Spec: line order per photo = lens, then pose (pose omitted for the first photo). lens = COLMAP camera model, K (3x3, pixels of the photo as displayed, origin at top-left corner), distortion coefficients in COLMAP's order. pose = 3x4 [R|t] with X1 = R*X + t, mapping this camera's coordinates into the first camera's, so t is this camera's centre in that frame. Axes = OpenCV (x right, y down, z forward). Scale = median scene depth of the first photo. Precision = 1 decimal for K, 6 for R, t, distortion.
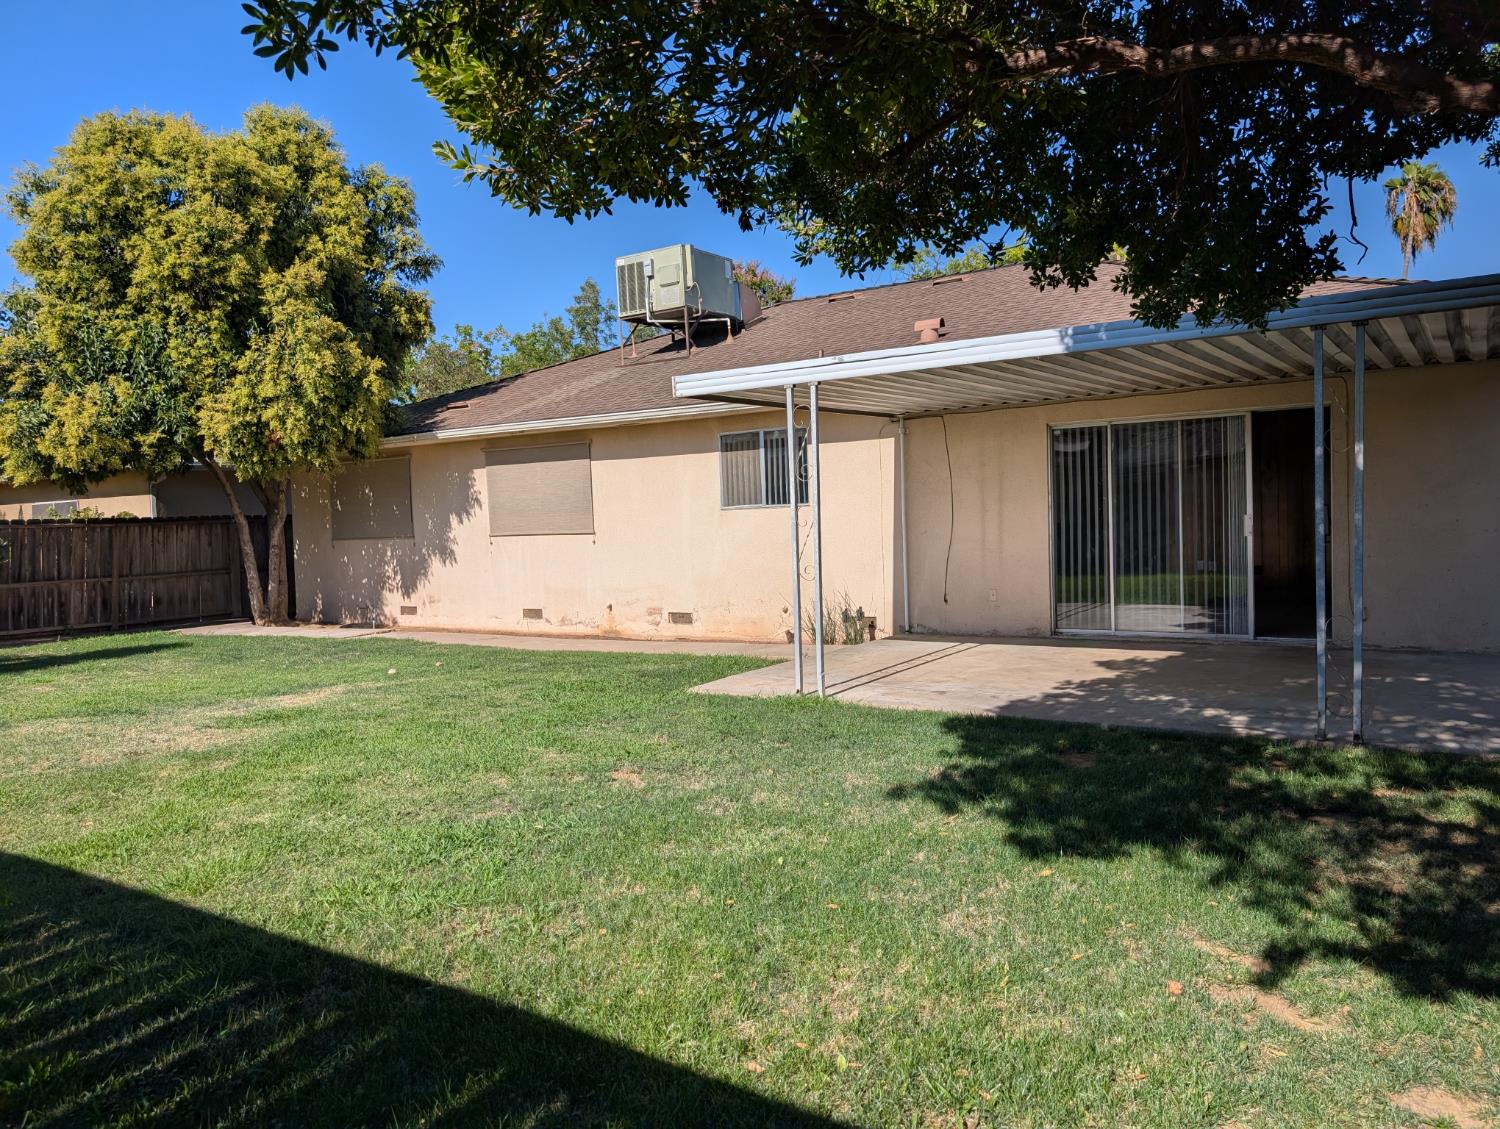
lens RADIAL K [[1079.3, 0, 743.3], [0, 1079.3, 574.2], [0, 0, 1]] dist [0.025571, -0.022188]
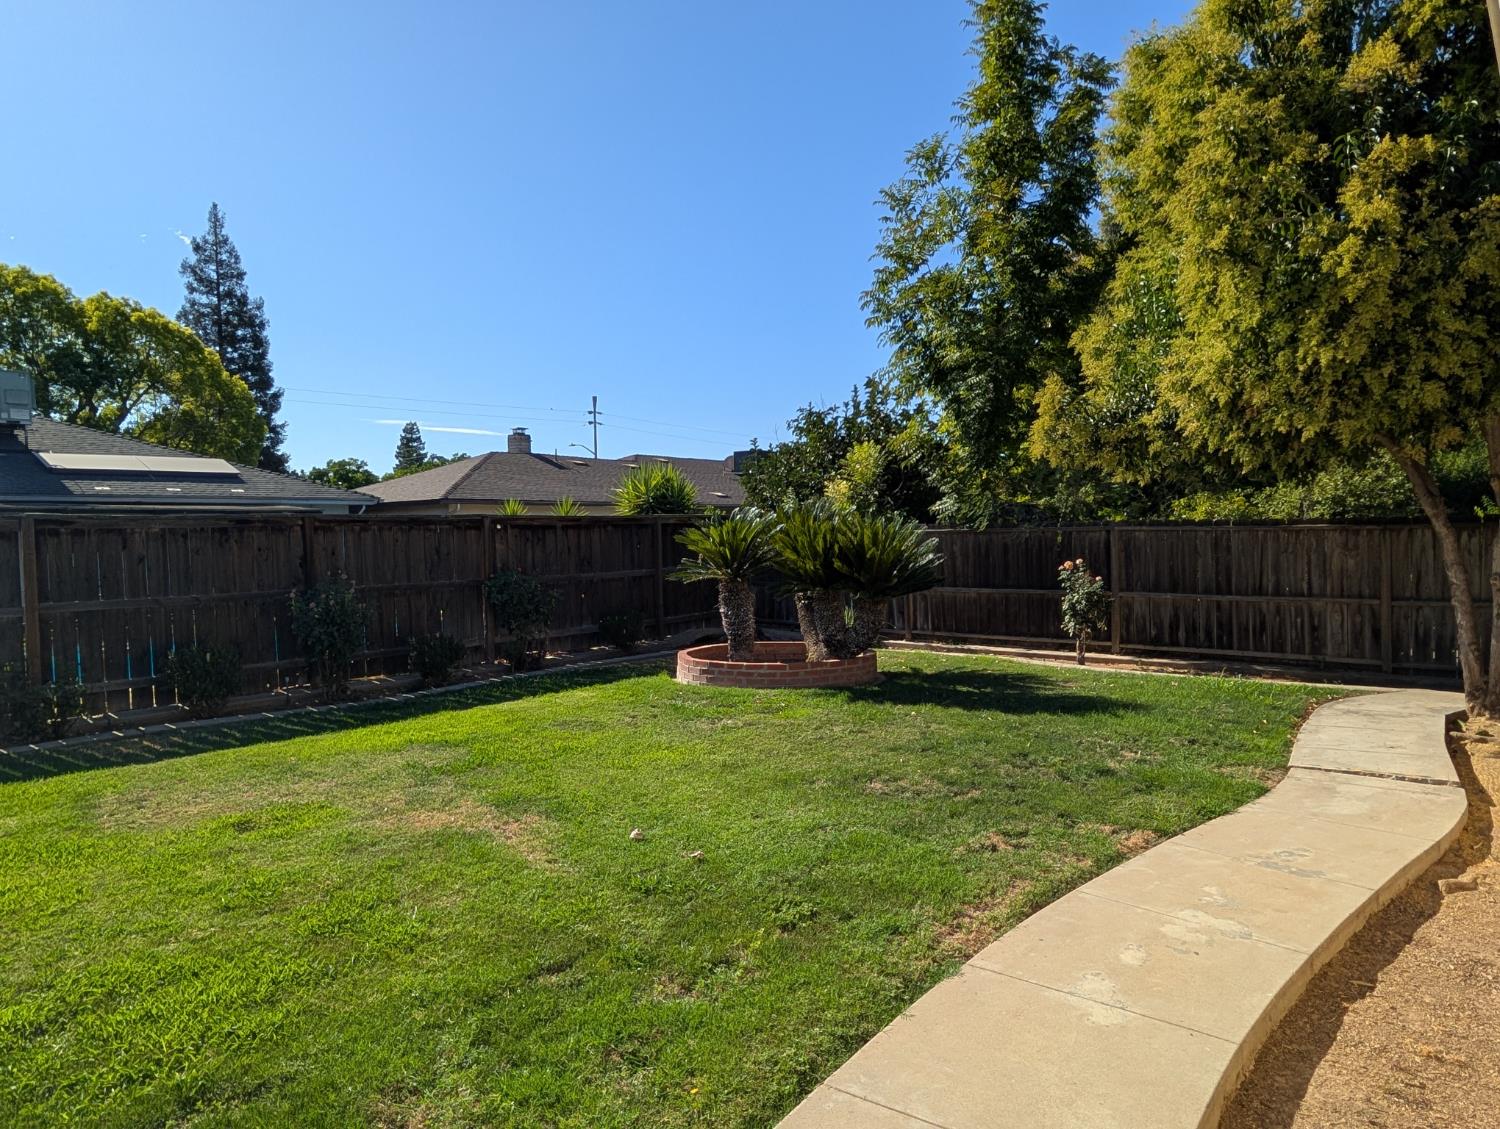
lens RADIAL K [[952.1, 0, 745.1], [0, 952.1, 569.5], [0, 0, 1]] dist [-0.003068, 0.003265]
pose [[-0.126785, 0.073086, -0.989234, 0.163025], [-0.026535, 0.996675, 0.077037, -0.095193], [0.991575, 0.036016, -0.124424, 1.156968]]
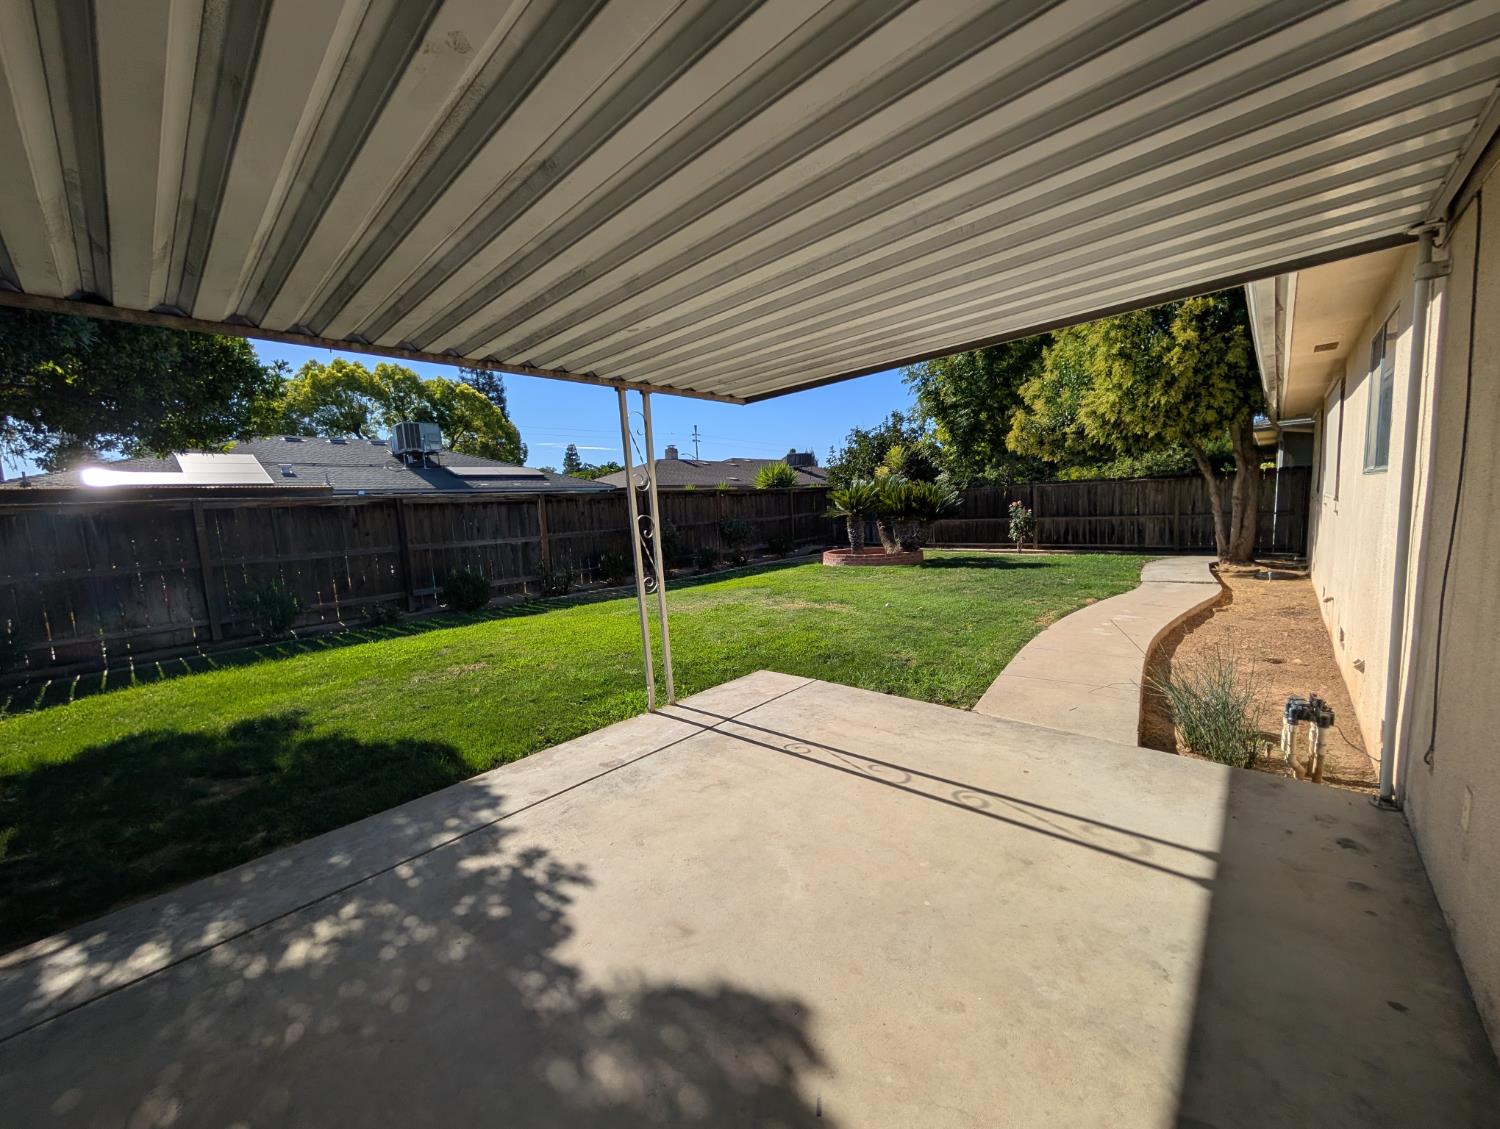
lens RADIAL K [[569.5, 0, 753.0], [0, 569.5, 567.1], [0, 0, 1]] dist [0.001443, 0.000022]
pose [[-0.145781, 0.146535, -0.978405, 0.459673], [0.006453, 0.989090, 0.147174, -0.077847], [0.989296, 0.015141, -0.145136, 0.965085]]
